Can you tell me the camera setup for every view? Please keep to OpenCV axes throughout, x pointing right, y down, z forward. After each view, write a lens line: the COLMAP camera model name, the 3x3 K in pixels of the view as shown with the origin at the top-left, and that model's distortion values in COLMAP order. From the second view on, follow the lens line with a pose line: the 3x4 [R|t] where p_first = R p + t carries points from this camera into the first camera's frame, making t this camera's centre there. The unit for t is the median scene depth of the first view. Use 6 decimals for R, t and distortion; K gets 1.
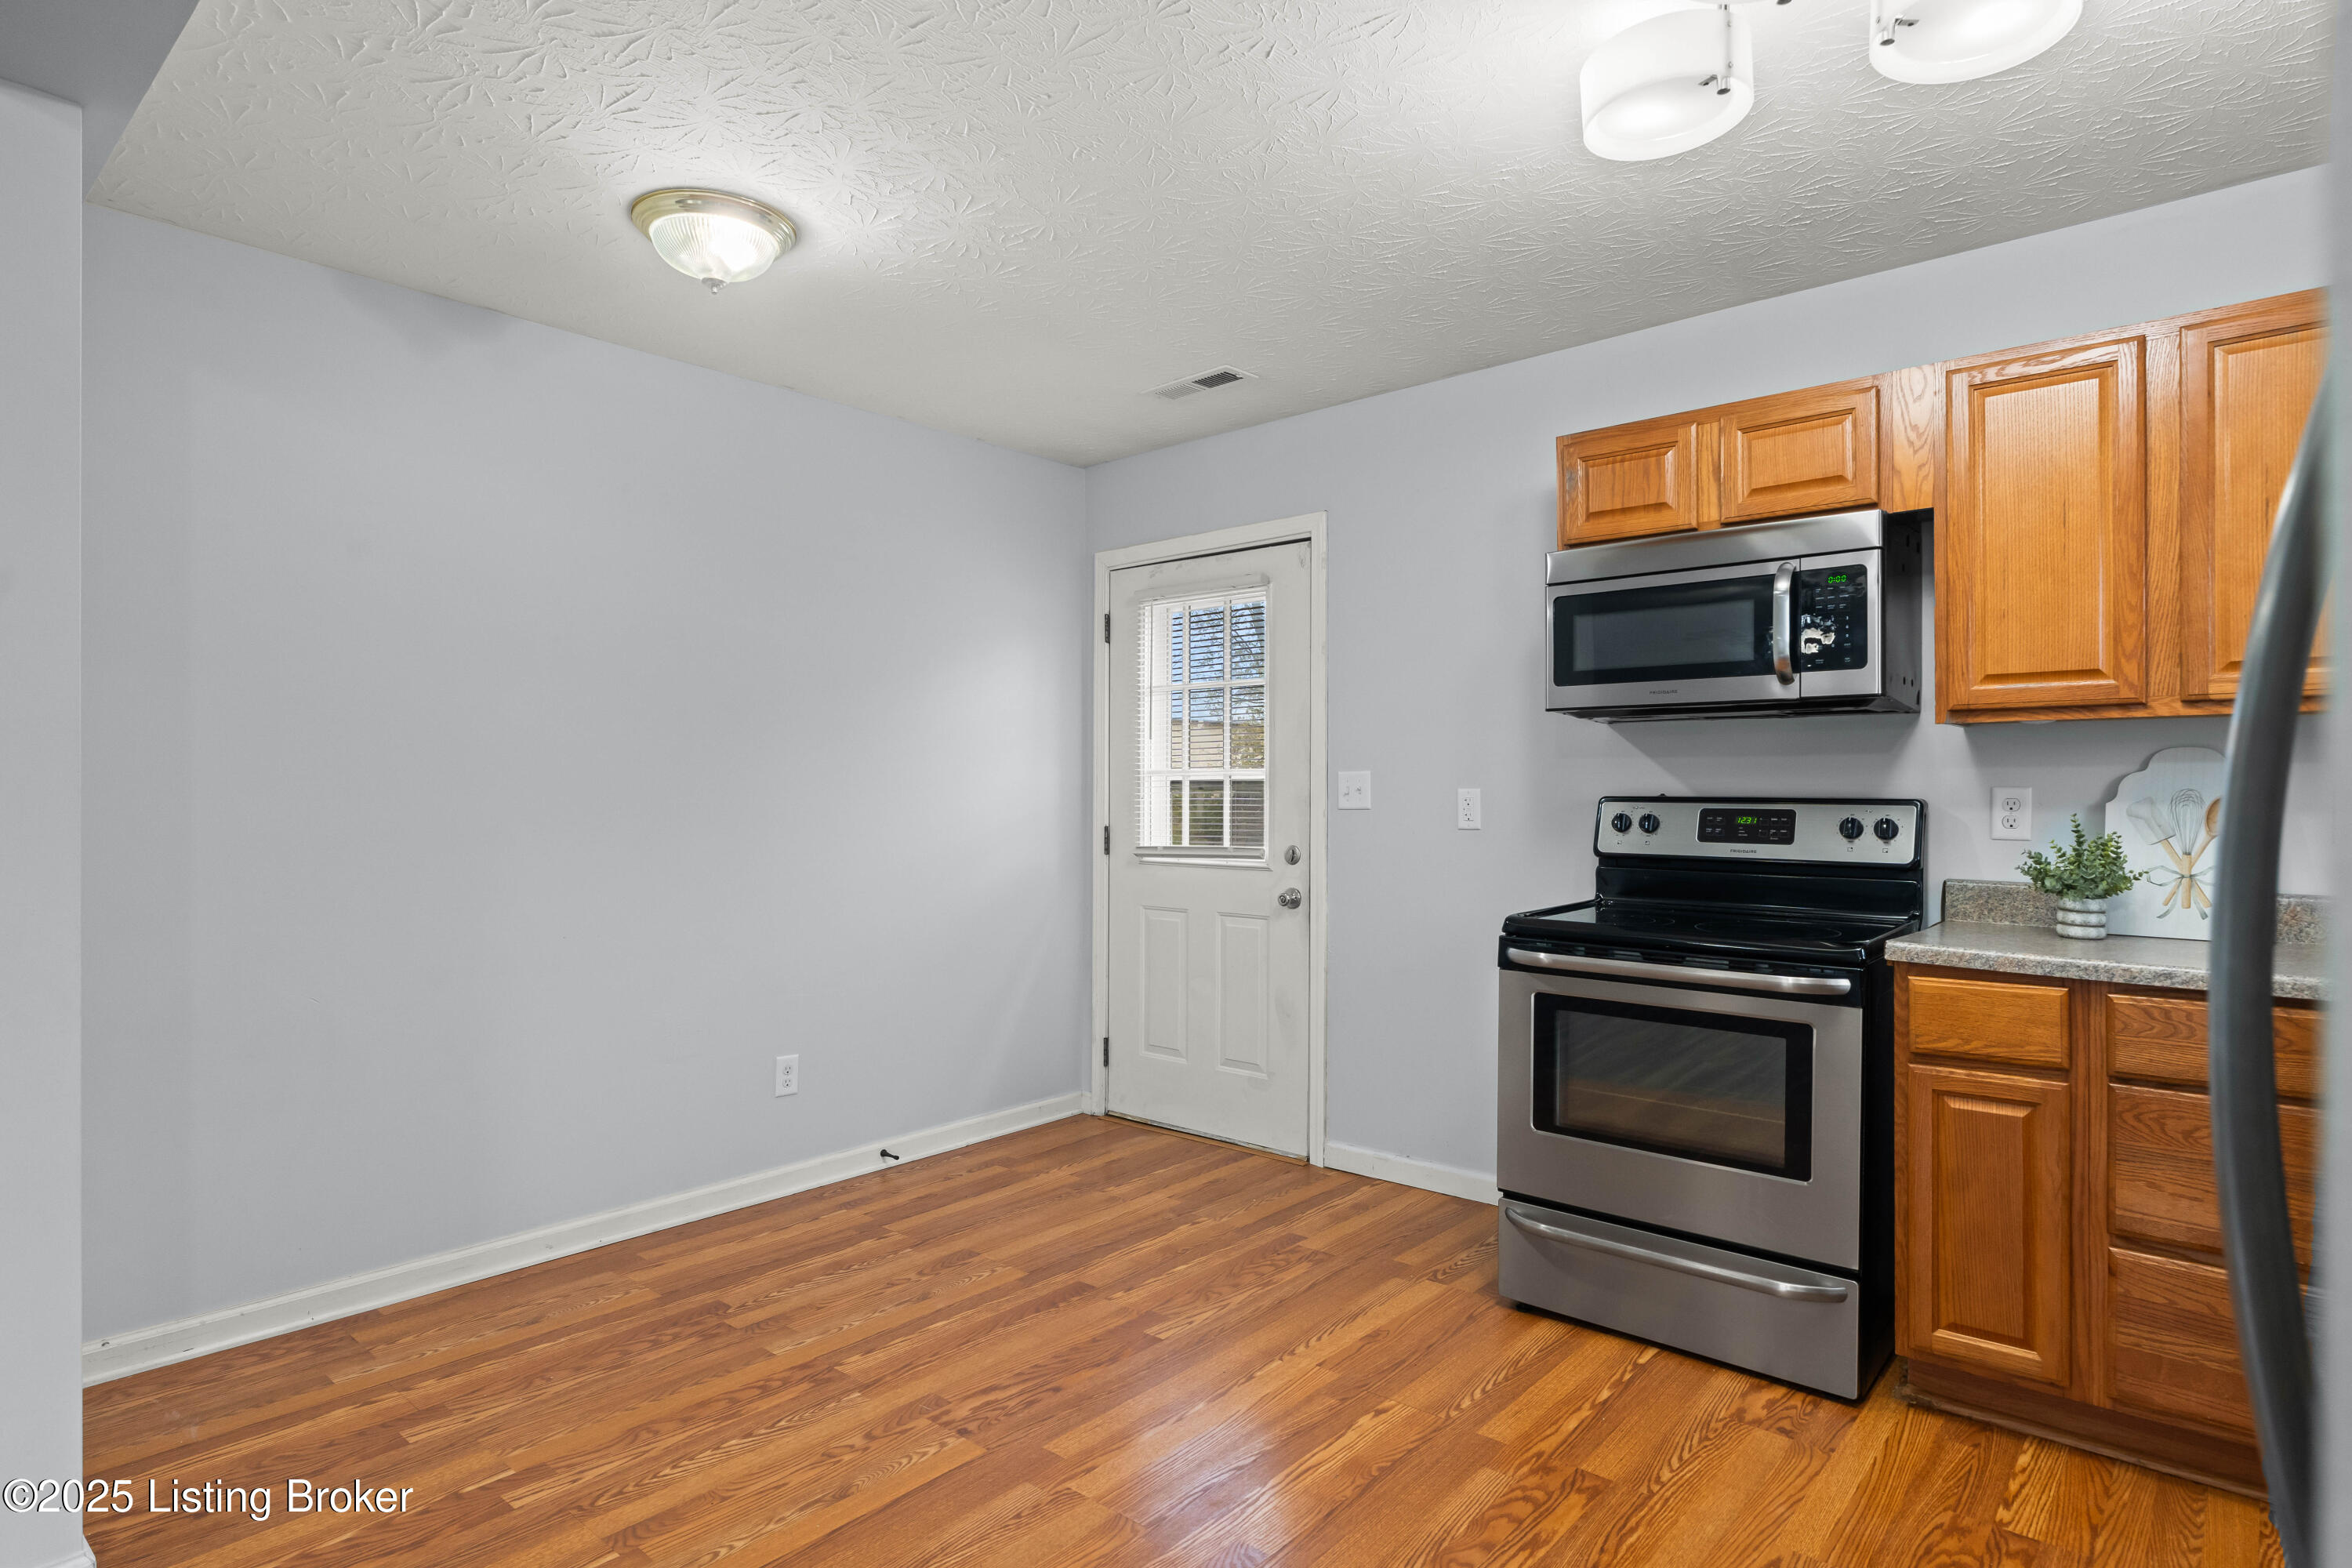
lens RADIAL K [[1251.6, 0, 1172.3], [0, 1251.6, 789.1], [0, 0, 1]] dist [-0.010076, 0.003079]
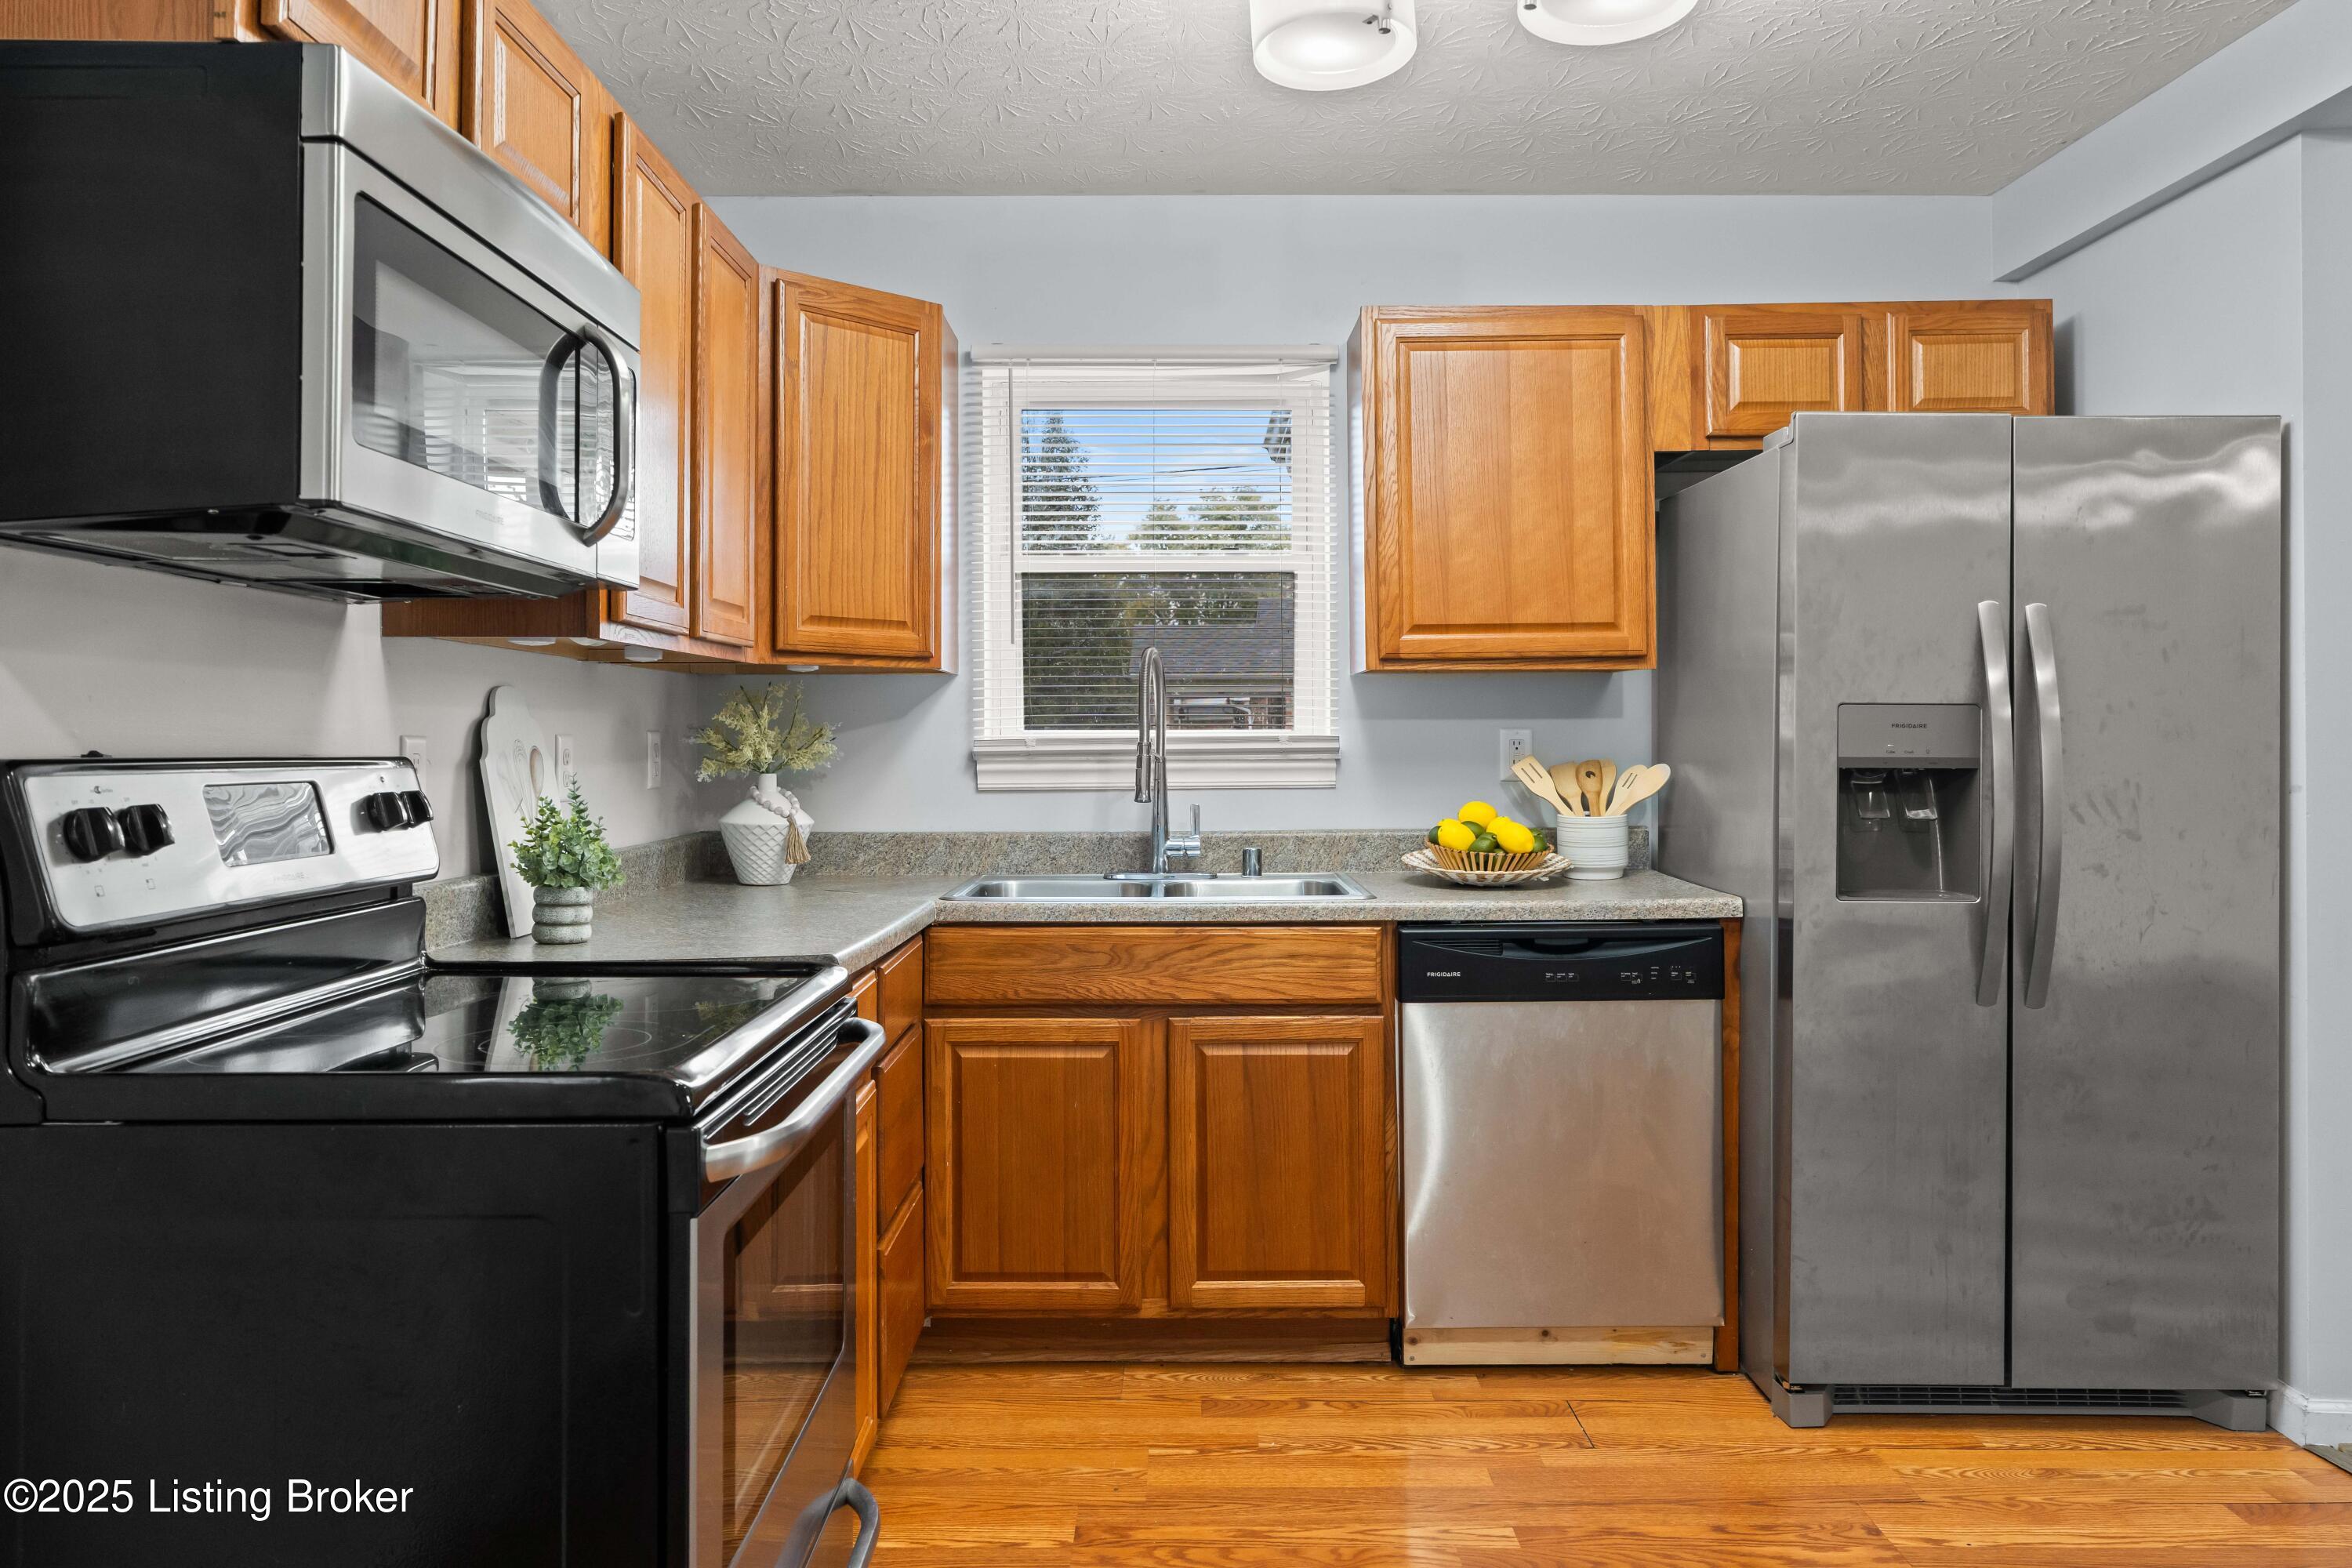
lens RADIAL K [[1599.3, 0, 1173.4], [0, 1599.3, 726.4], [0, 0, 1]] dist [0.001296, 0.003845]
pose [[-0.659212, 0.007834, 0.751916, -0.197423], [0.001205, 0.999955, -0.009361, 0.001703], [-0.751956, -0.005265, -0.659193, 1.239600]]
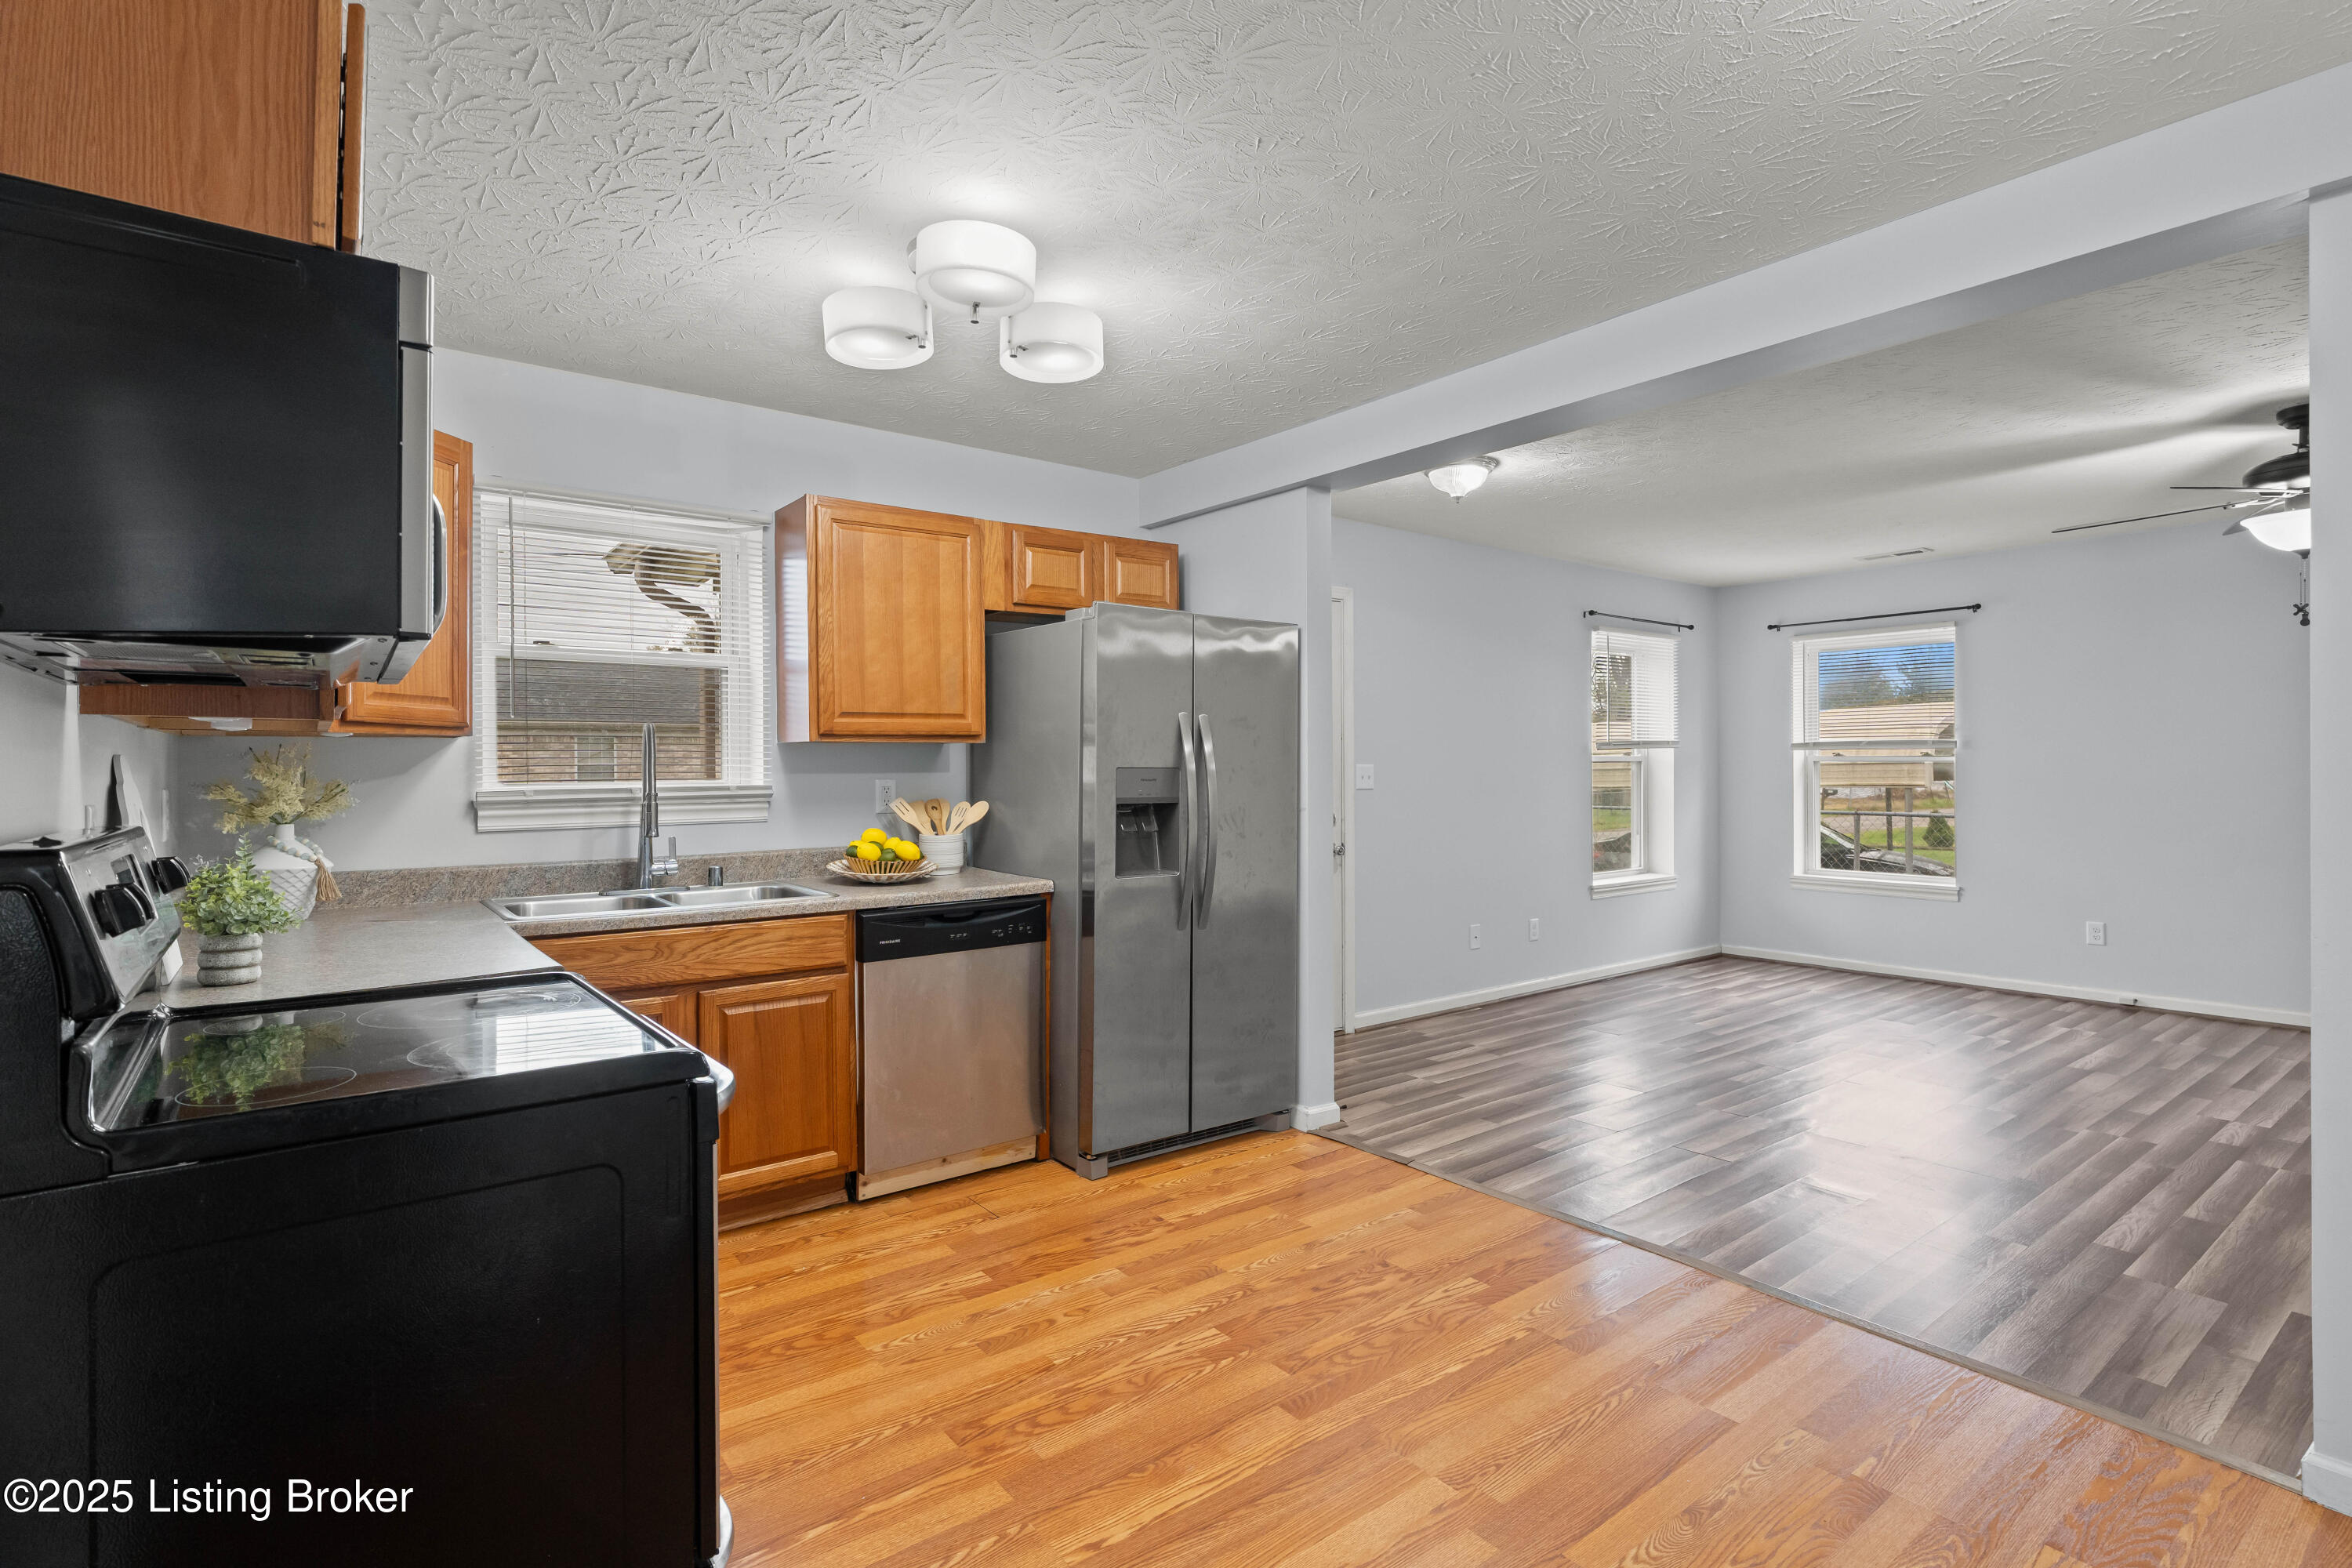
lens RADIAL K [[1126.2, 0, 1169.6], [0, 1126.2, 770.4], [0, 0, 1]] dist [-0.000226, 0.000805]
pose [[-0.979590, 0.004735, 0.200948, -0.031703], [0.004819, 0.999988, -0.000075, -0.017643], [-0.200946, 0.000895, -0.979602, 1.476606]]
